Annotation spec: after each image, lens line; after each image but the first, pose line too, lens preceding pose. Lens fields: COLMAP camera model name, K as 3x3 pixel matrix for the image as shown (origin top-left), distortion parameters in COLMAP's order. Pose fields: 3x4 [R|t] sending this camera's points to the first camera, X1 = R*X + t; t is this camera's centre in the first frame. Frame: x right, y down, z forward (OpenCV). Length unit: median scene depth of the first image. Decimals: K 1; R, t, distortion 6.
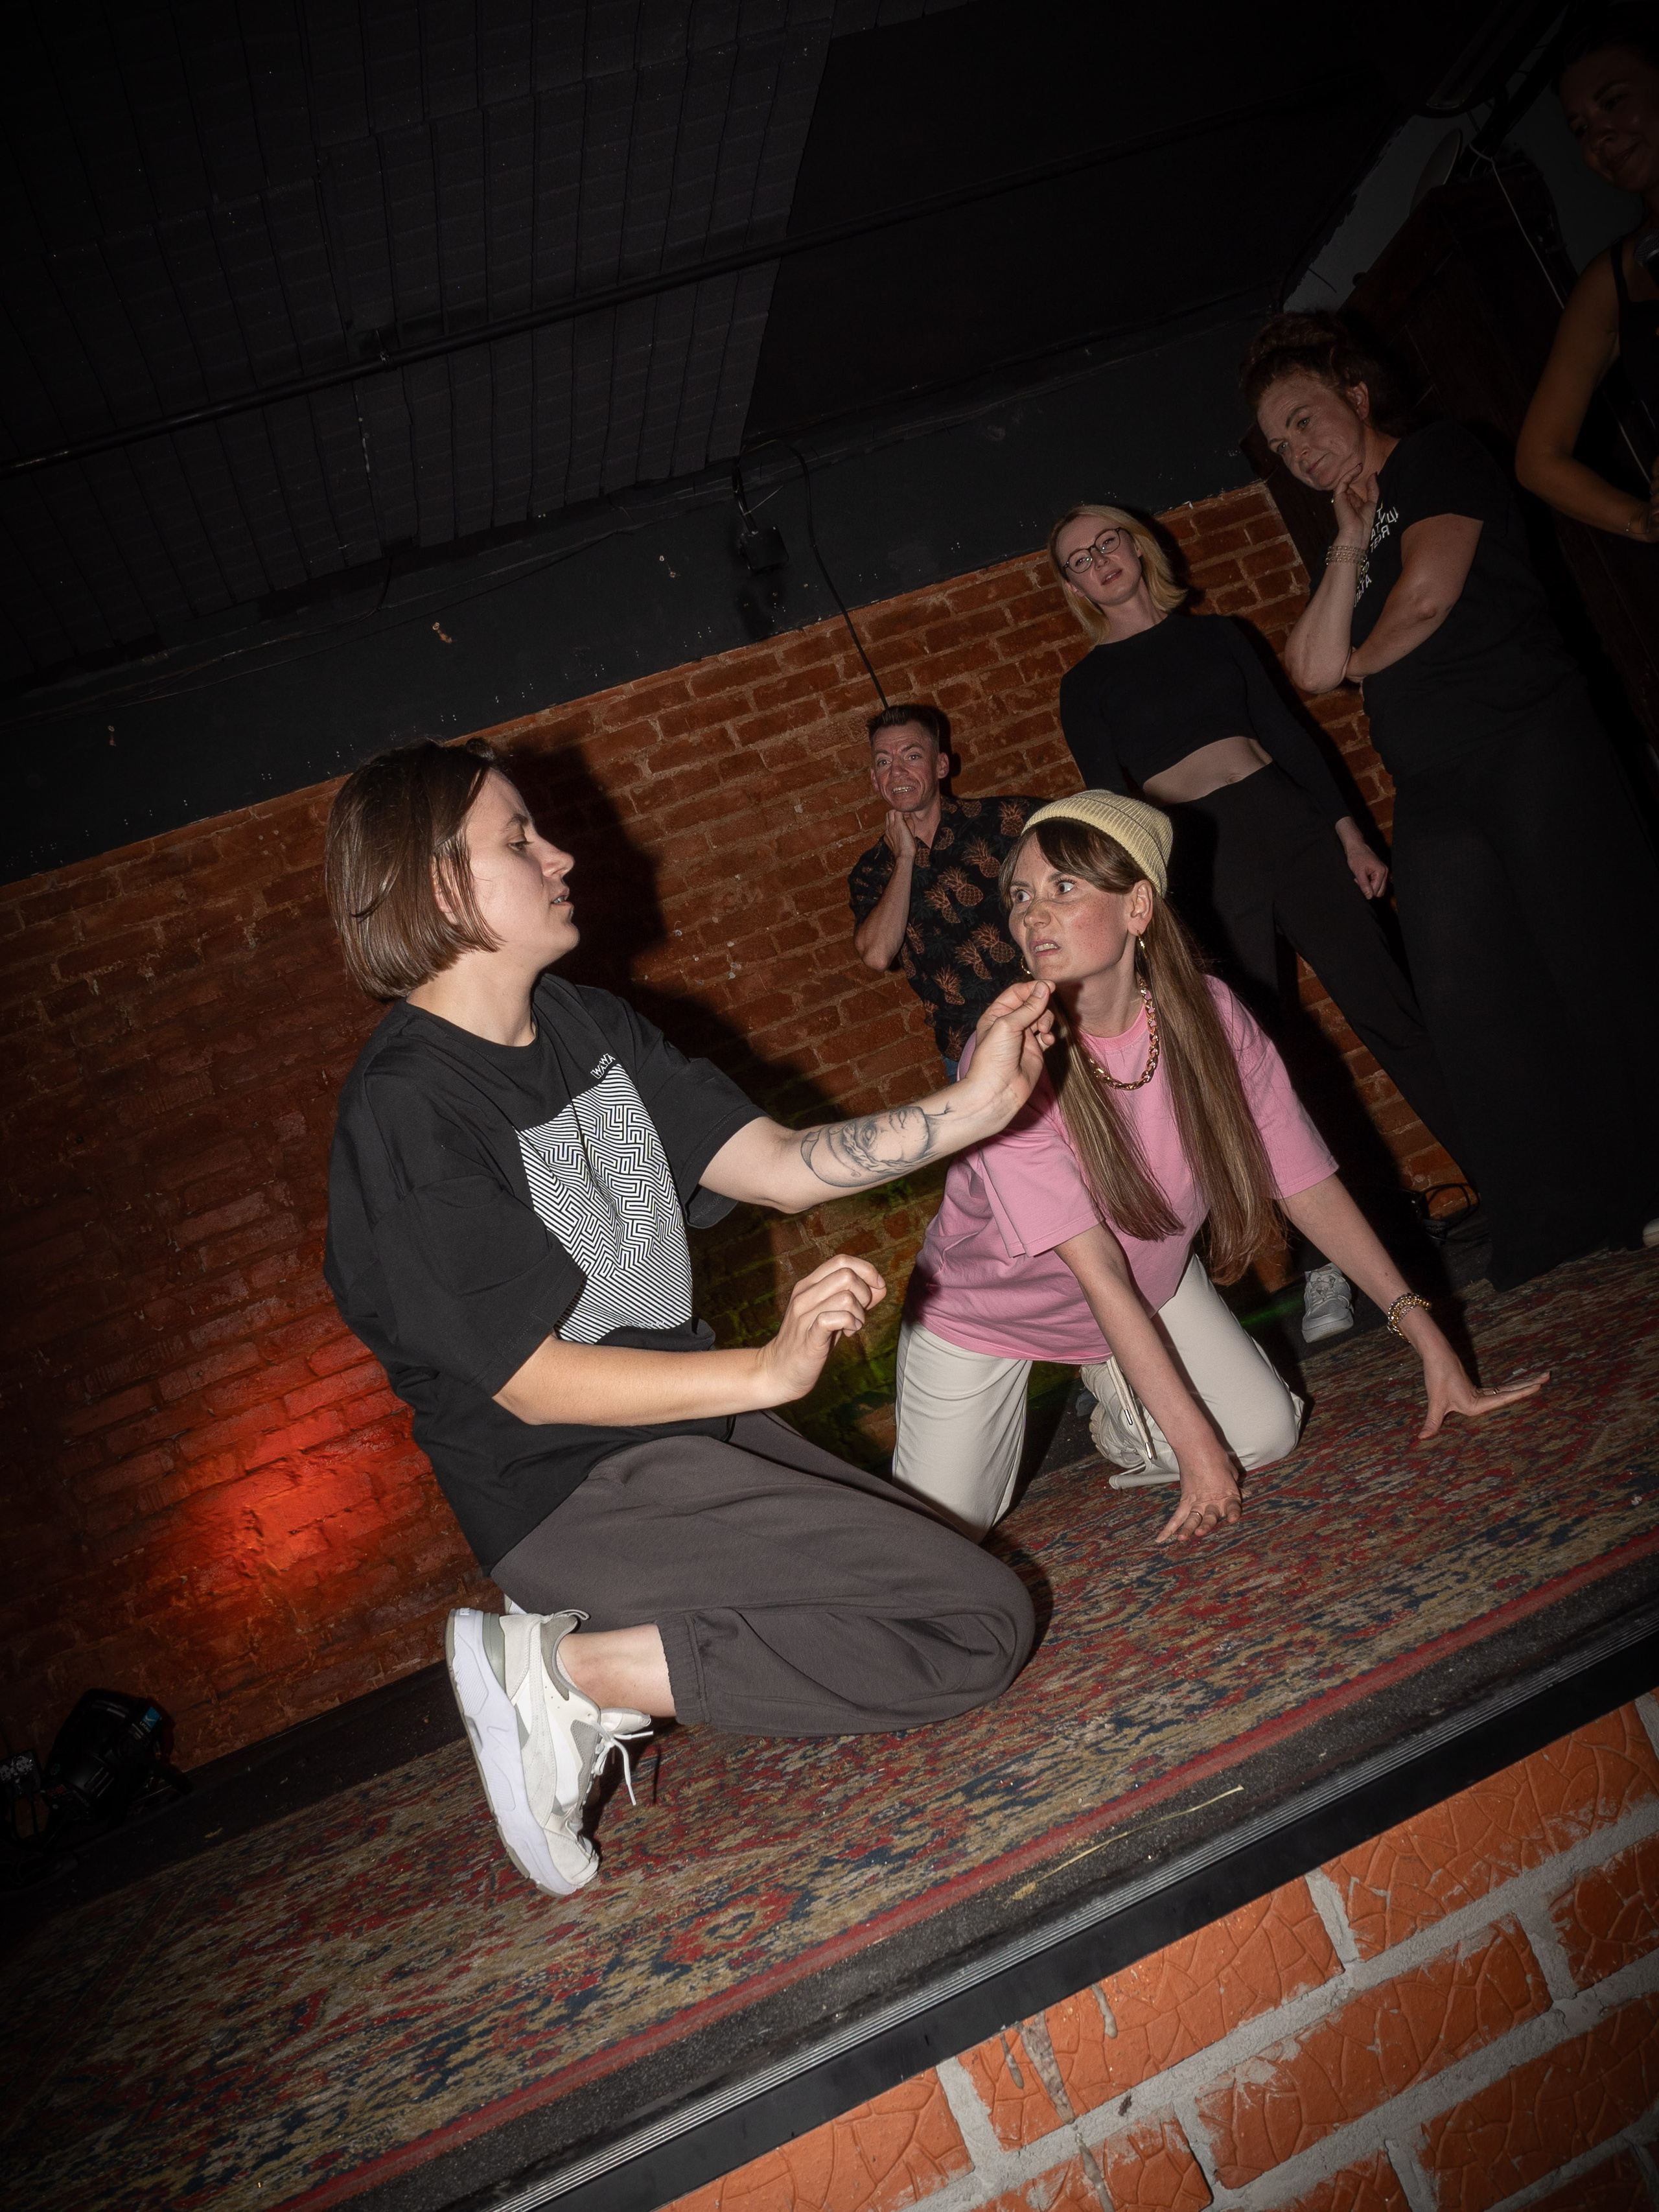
lens RADIAL K [[2020.9, 0, 816.9], [0, 2020.9, 1088.4], [0, 0, 1]] dist [-0.053869, 0.038456]
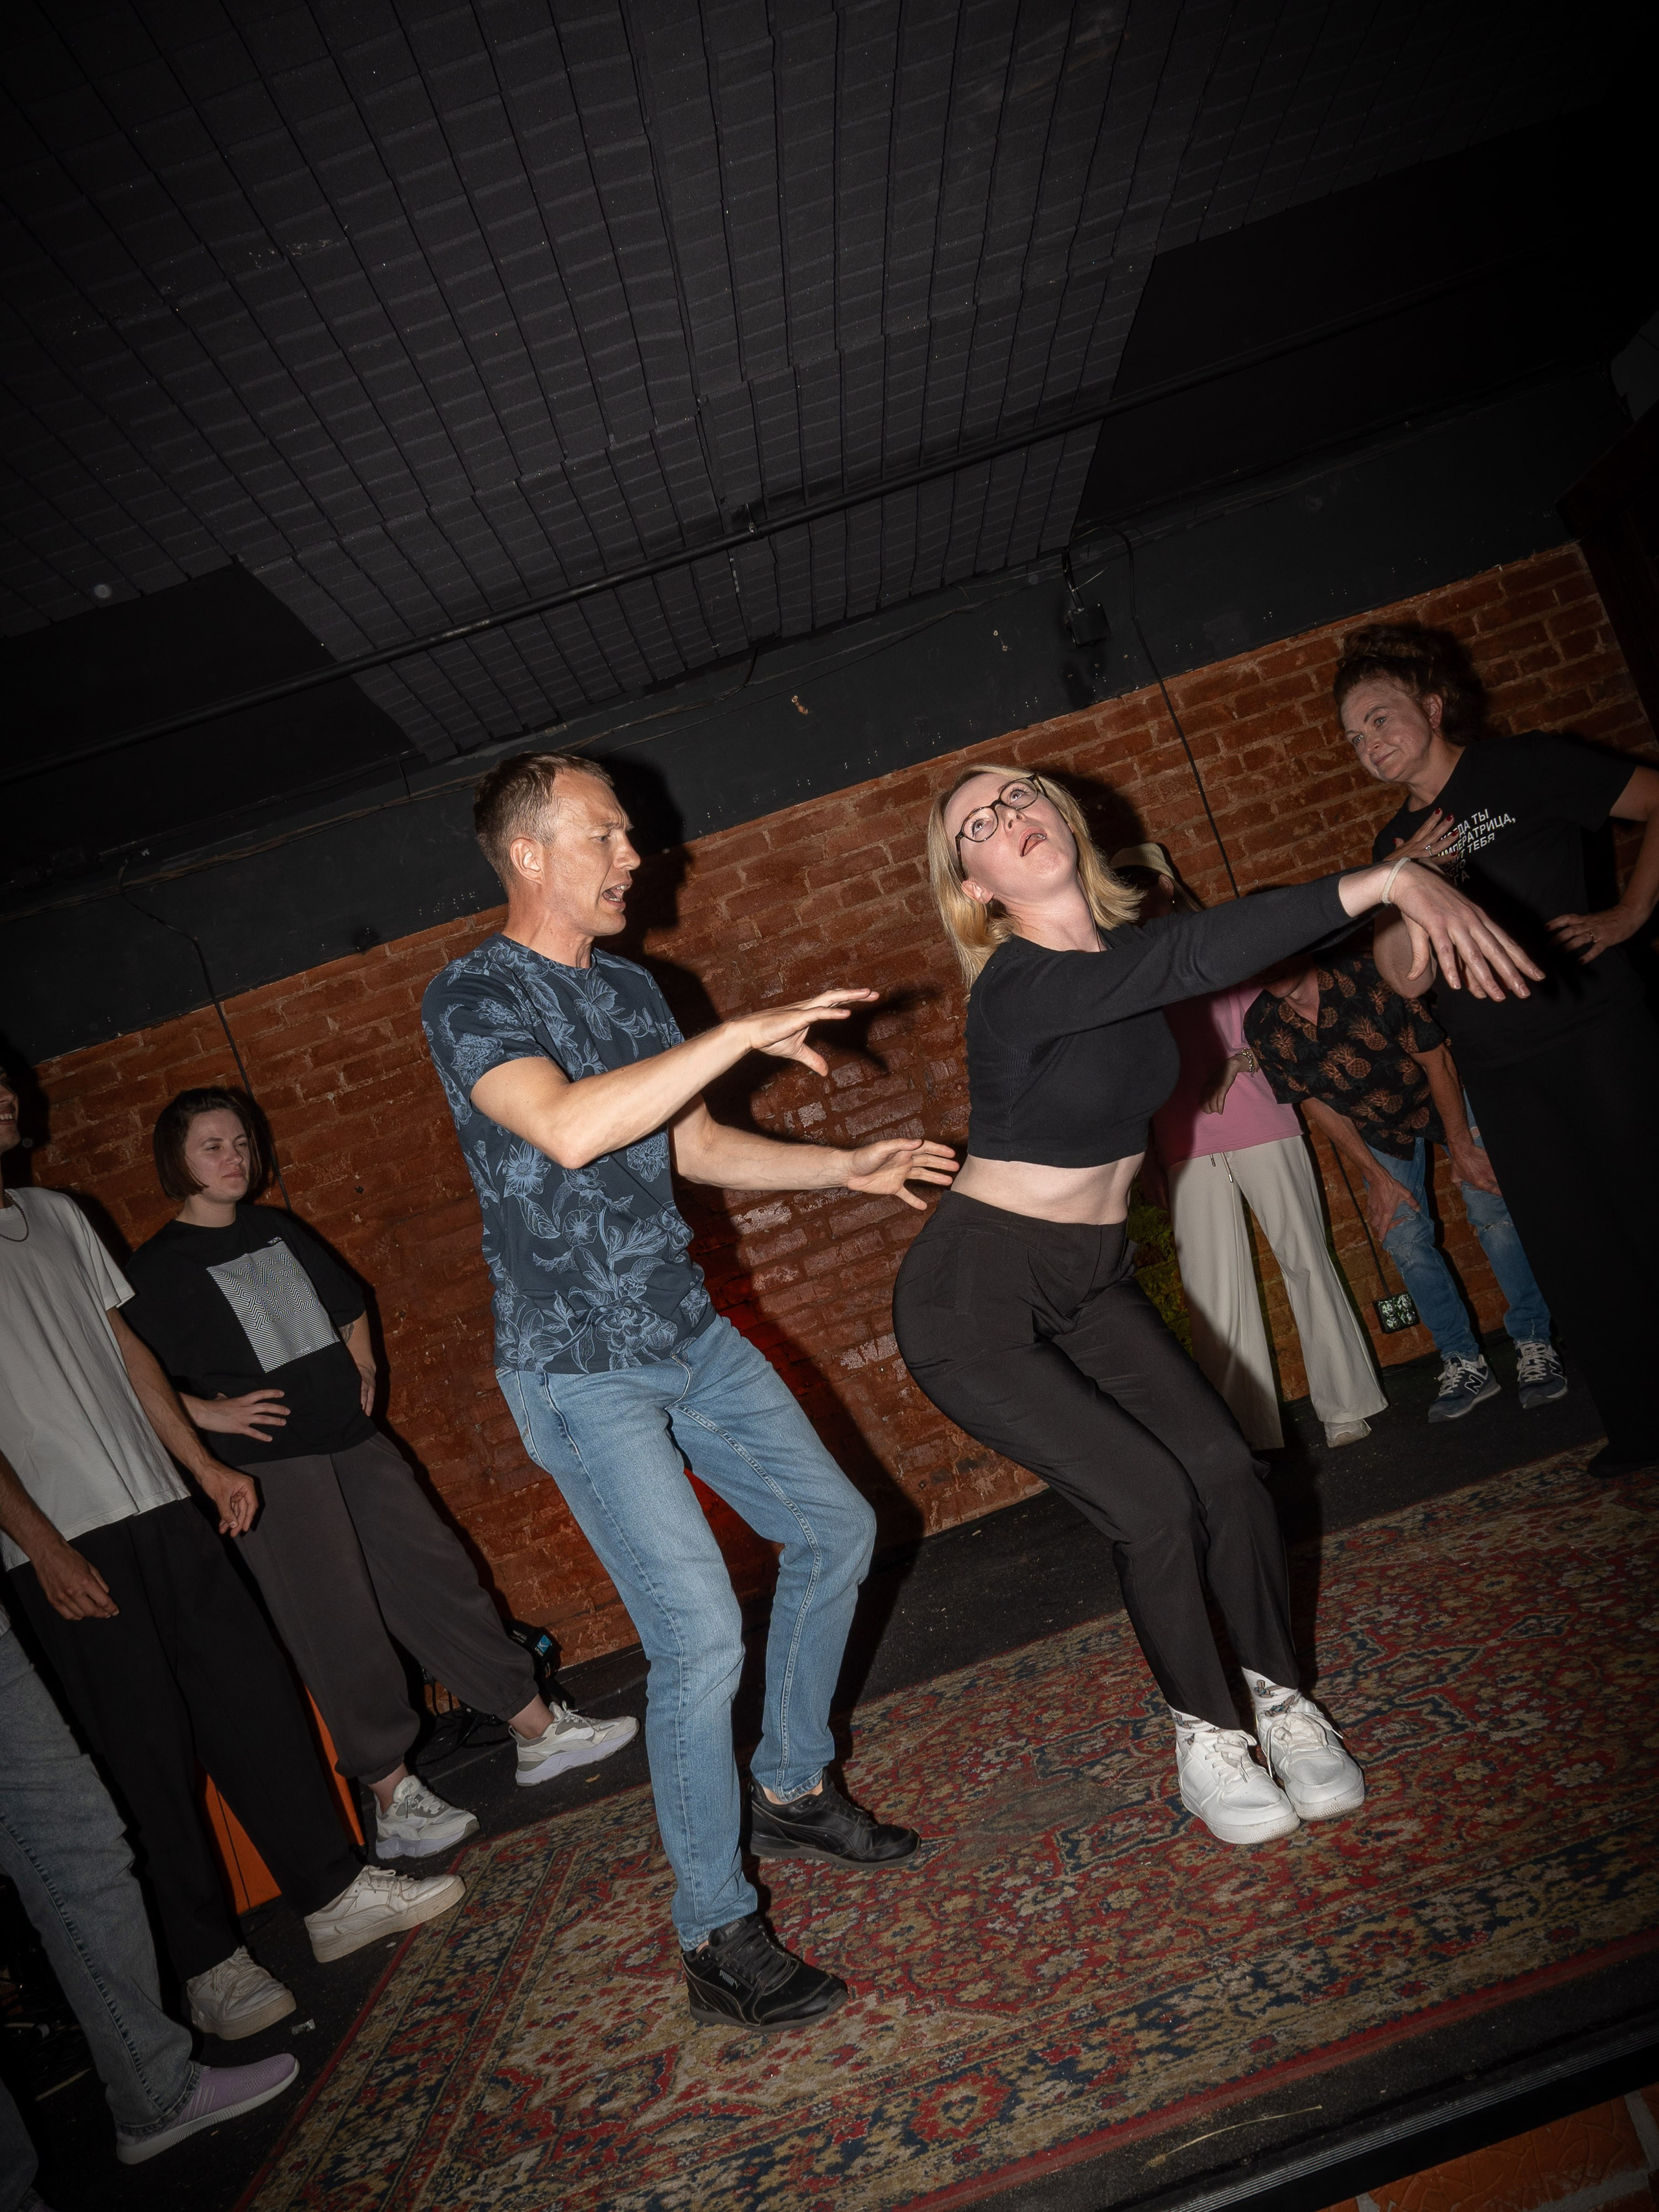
lens RADIAL K [[1896.6, 0, 818.6], [0, 1896.6, 1092.9], [0, 0, 1]] dist [0.004542, 0.037593]
pose [[0.984676, 0.044765, -0.168551, 0.042675], [-0.026910, 0.993920, 0.106762, -0.344063], [0.172306, -0.100590, 0.979894, -0.205590]]
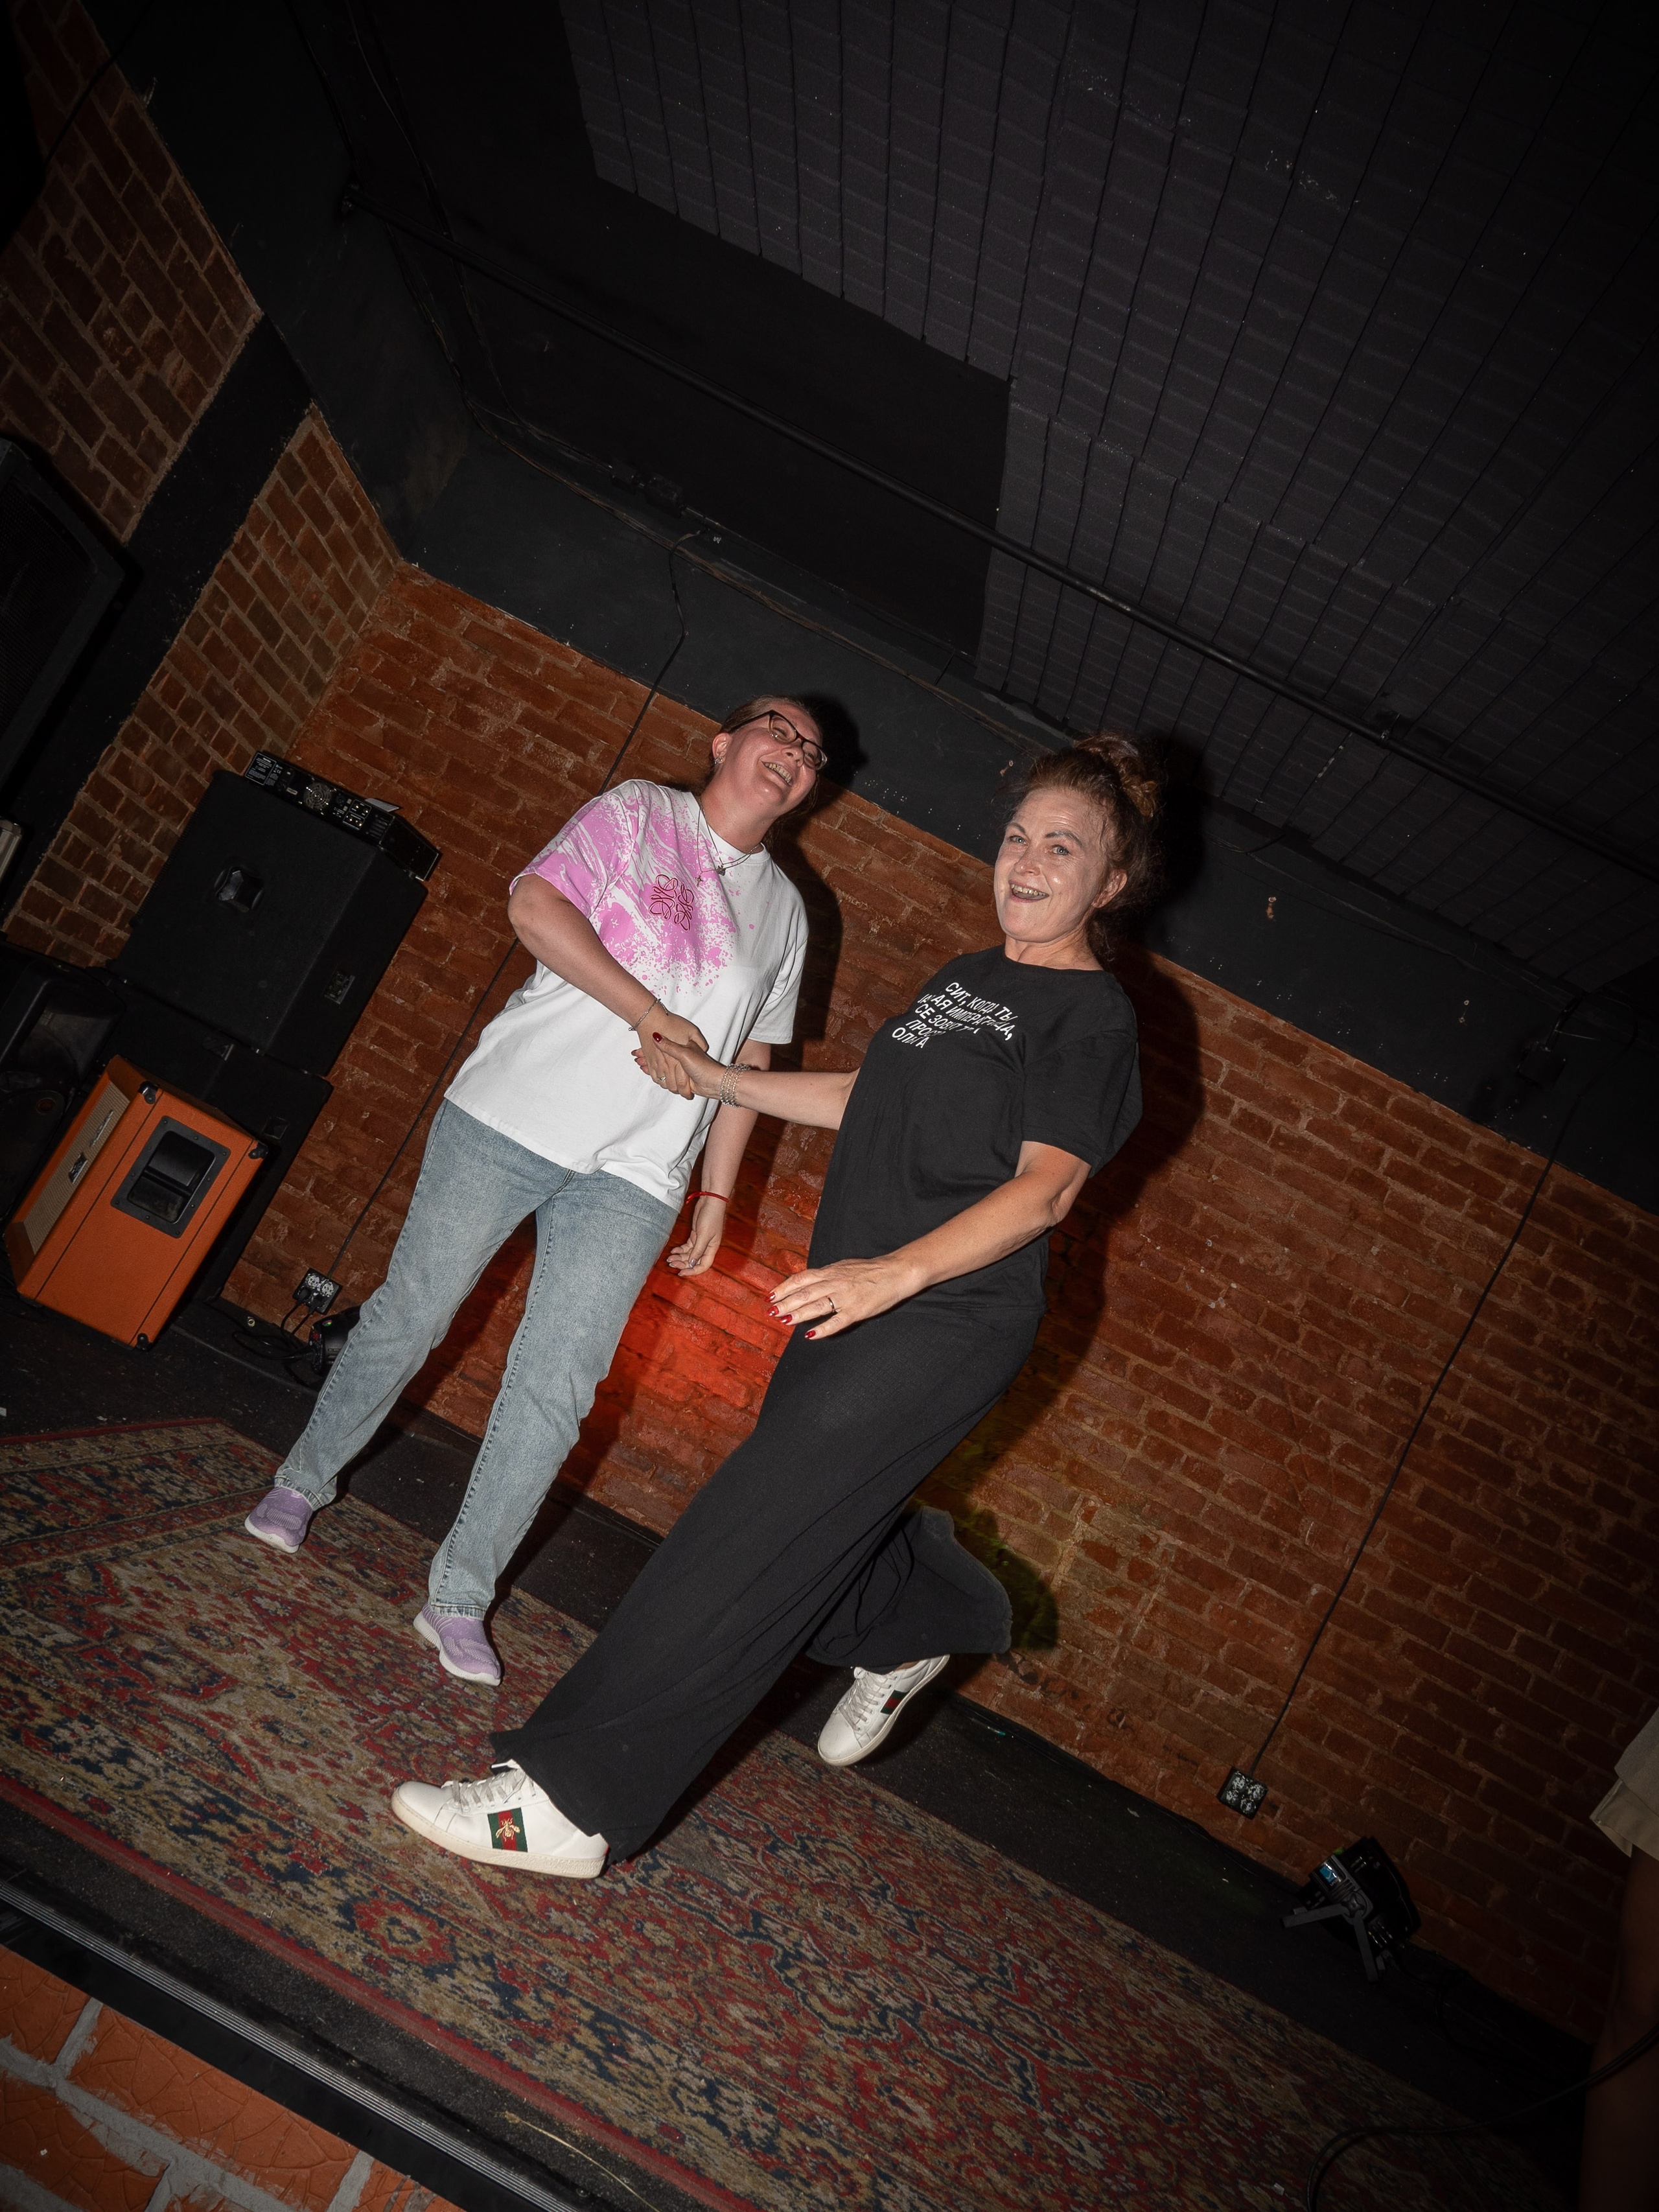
lens RADIAL K [[1896.6, 0, 818.6], [0, 1896.6, 1092.9], [0, 0, 1]] dist [0.004542, 0.037593]
pose [[0.619959, 0.737765, -0.267119, 0.044282], [-0.741880, 0.662007, 0.106583, -0.233431], [0.255468, 0.132093, 0.957751, -0.173382]]
